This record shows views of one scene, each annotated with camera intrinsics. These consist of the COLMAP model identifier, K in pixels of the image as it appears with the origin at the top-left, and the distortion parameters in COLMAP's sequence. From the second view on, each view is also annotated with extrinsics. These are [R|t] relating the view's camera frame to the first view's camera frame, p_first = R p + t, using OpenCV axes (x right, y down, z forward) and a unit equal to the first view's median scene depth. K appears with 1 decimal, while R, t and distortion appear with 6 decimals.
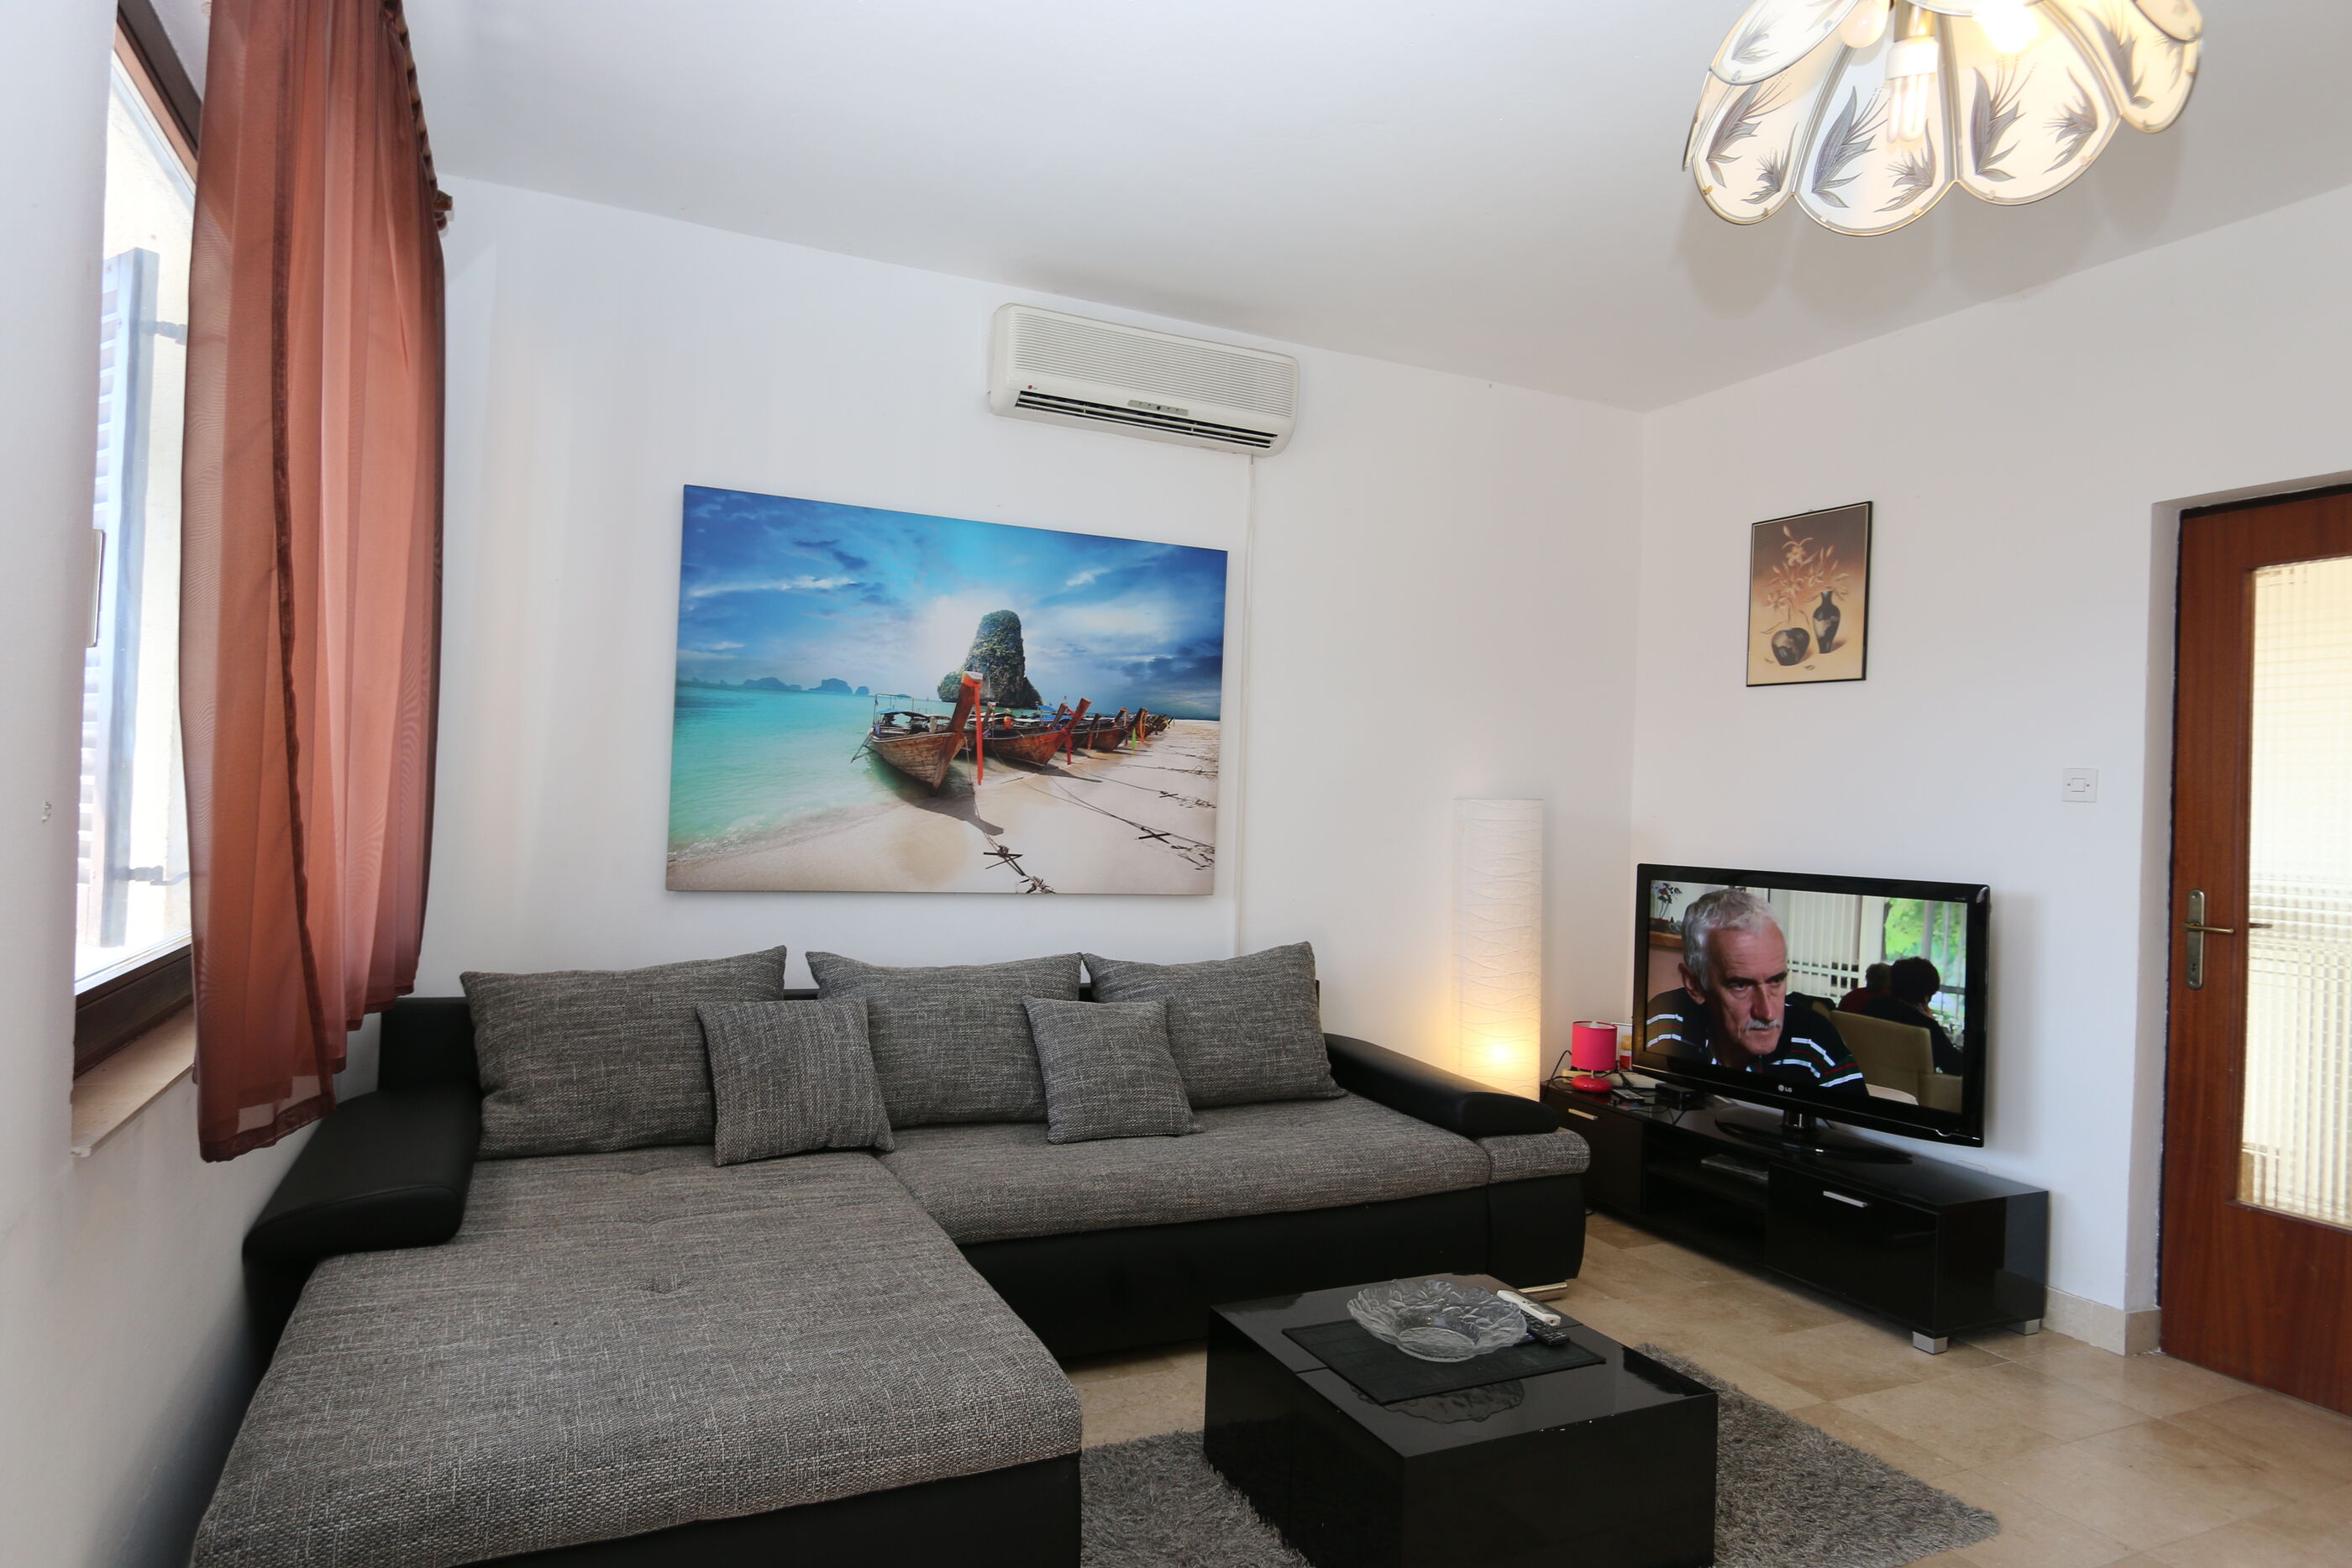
lens RADIAL K [[1358.0, 0, 1185.2], [0, 1358.0, 793.9], [0, 0, 1]] dist [-0.012050, 0.000885]
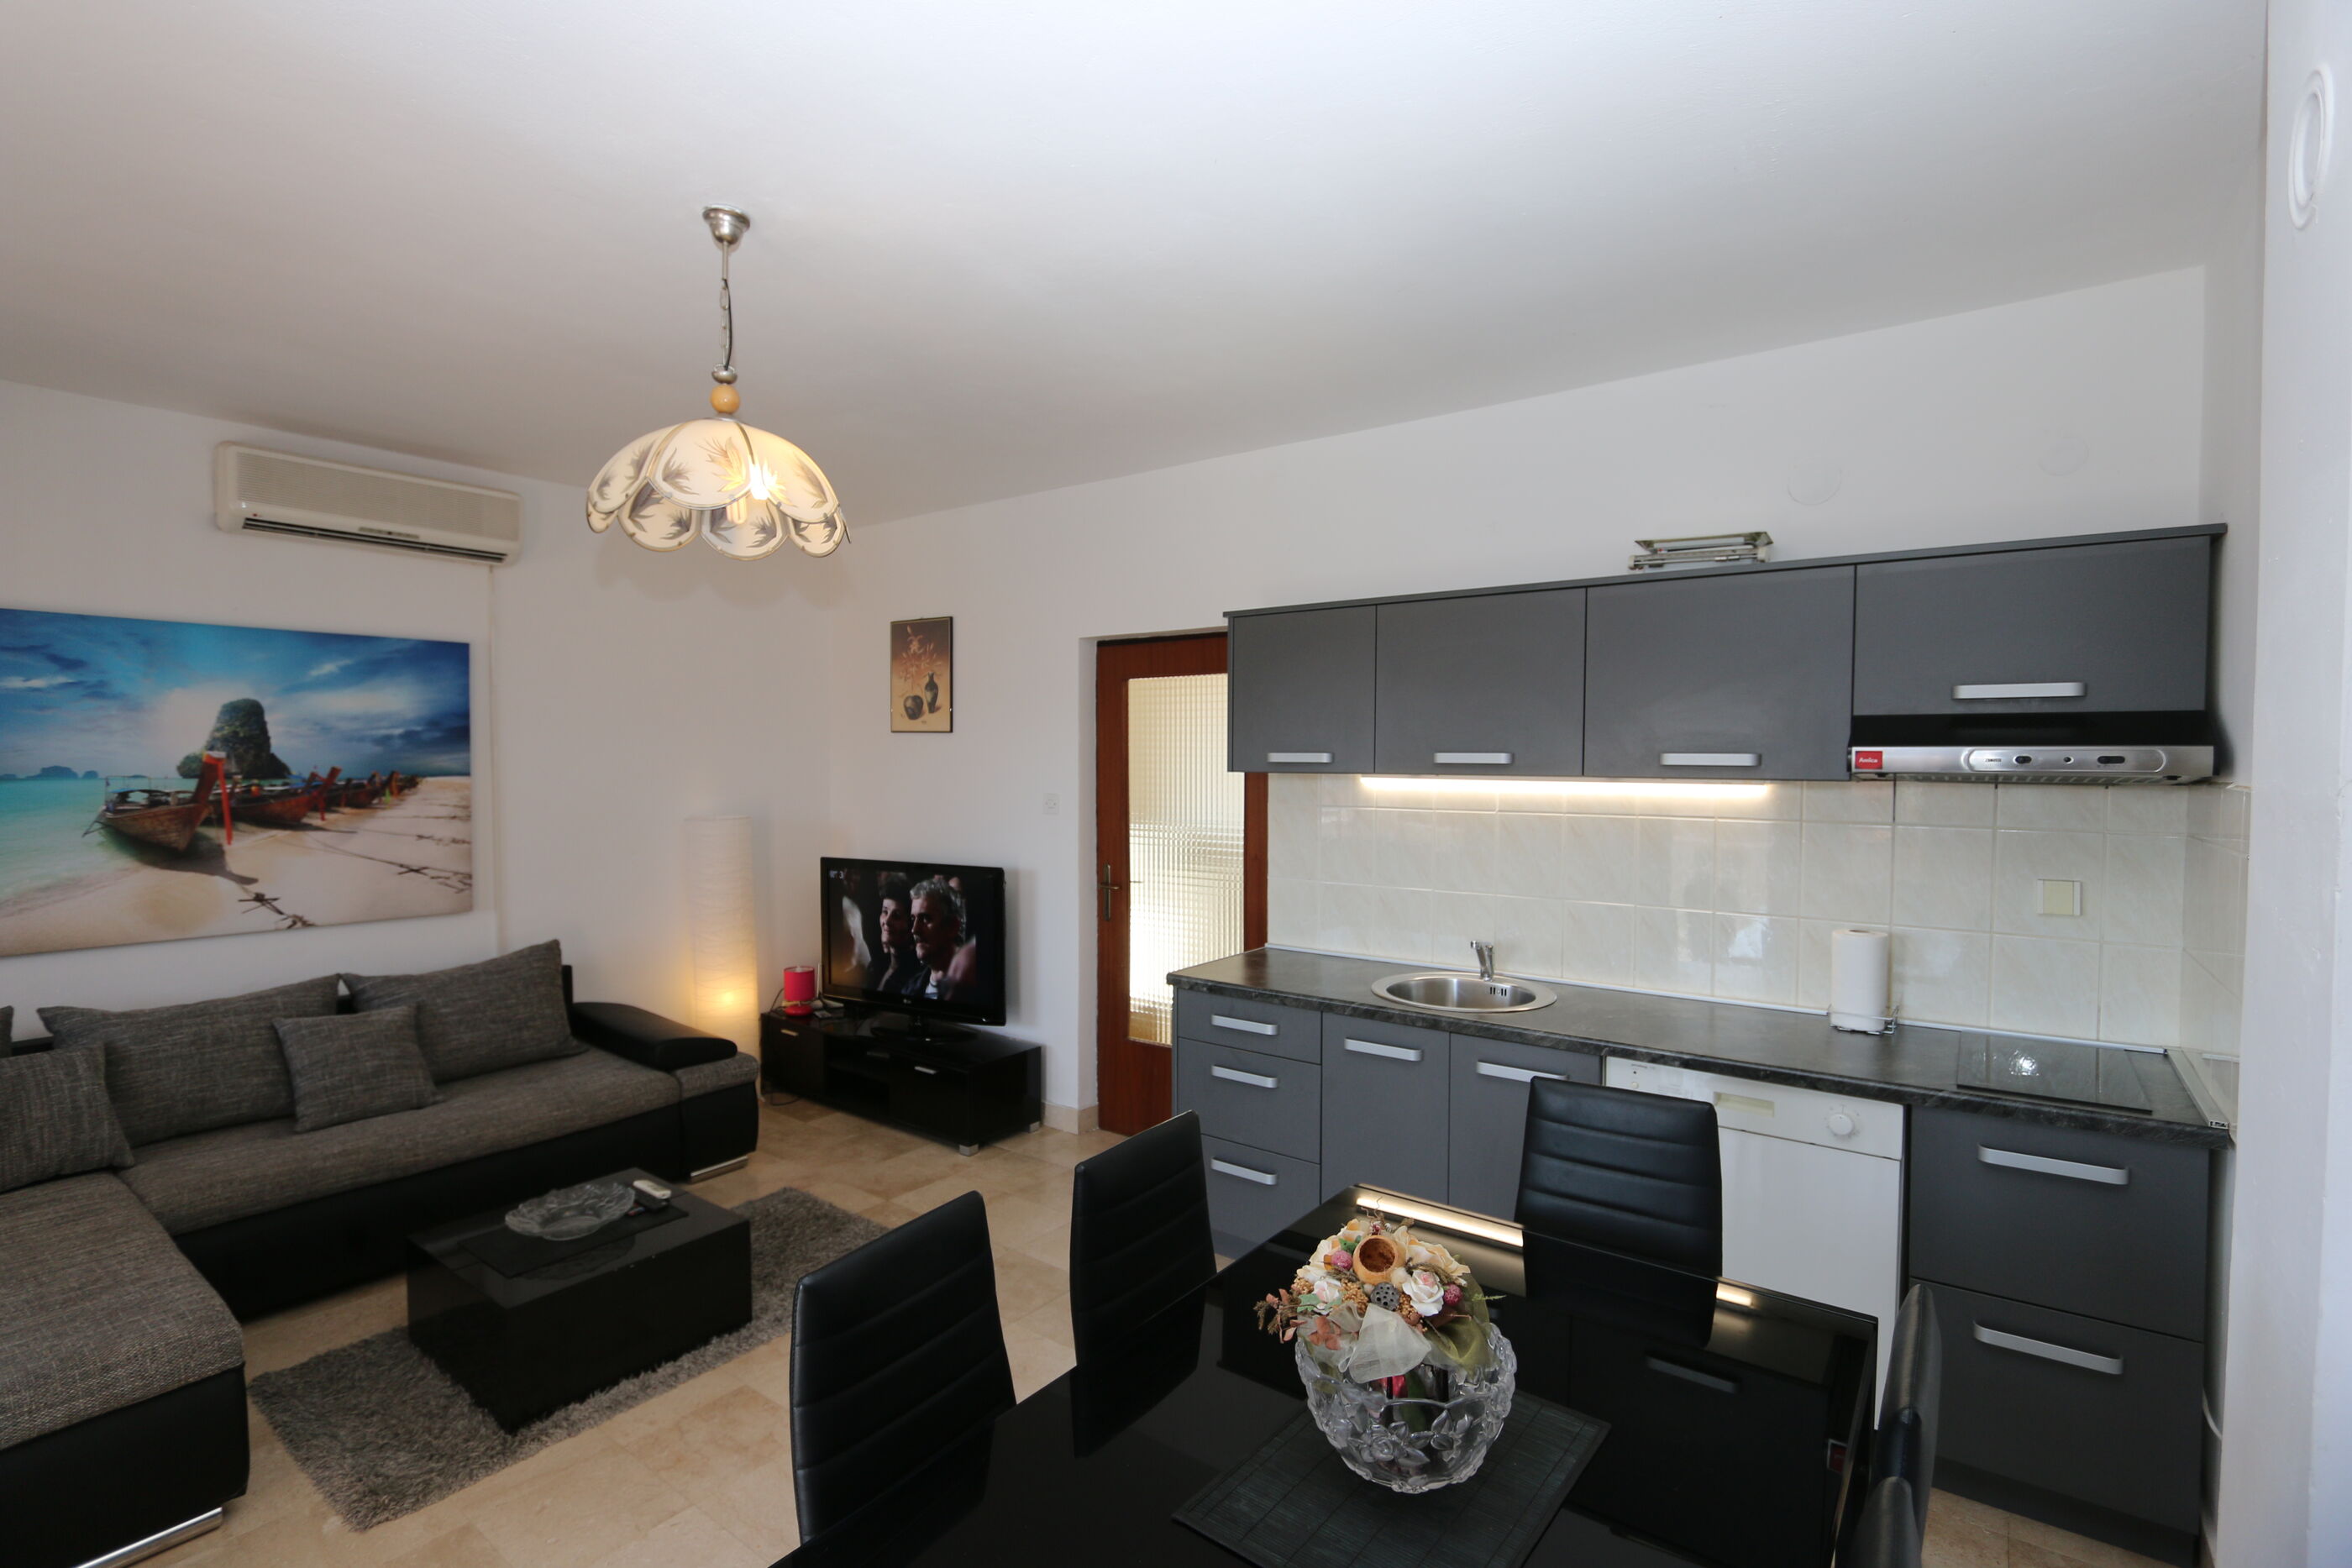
lens RADIAL K [[1081.6, 0, 1159.6], [0, 1081.6, 794.9], [0, 0, 1]] dist [-0.012795, 0.001499]
pose [[0.887538, -0.053886, 0.457572, 0.157832], [0.031690, 0.997925, 0.056053, -0.083177], [-0.459643, -0.035249, 0.887404, -0.236245]]
